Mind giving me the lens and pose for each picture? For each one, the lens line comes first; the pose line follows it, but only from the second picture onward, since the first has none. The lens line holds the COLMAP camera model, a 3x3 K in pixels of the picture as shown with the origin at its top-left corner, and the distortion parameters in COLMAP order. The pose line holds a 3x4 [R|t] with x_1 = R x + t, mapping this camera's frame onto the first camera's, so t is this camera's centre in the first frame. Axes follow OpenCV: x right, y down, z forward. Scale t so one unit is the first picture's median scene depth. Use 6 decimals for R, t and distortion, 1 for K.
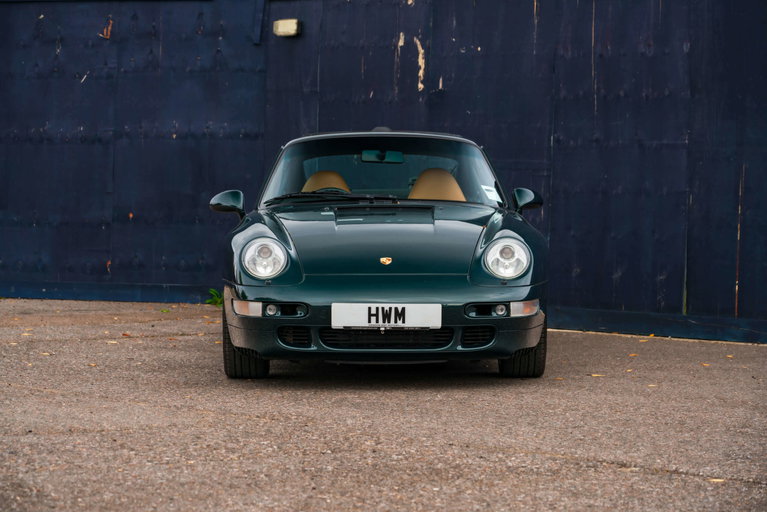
lens RADIAL K [[2315.8, 0, 383.6], [0, 2315.8, 257.8], [0, 0, 1]] dist [-0.853184, 0.000000]
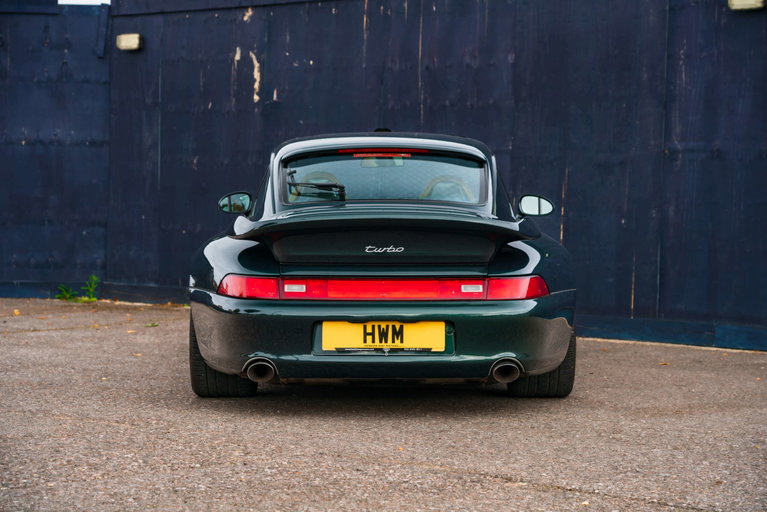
lens RADIAL K [[1888.4, 0, 382.0], [0, 1888.4, 277.6], [0, 0, 1]] dist [0.095986, 0.000000]
pose [[0.995161, -0.003266, 0.098204, -0.014280], [0.001879, 0.999897, 0.014215, -0.002808], [-0.098240, -0.013961, 0.995065, 0.122964]]
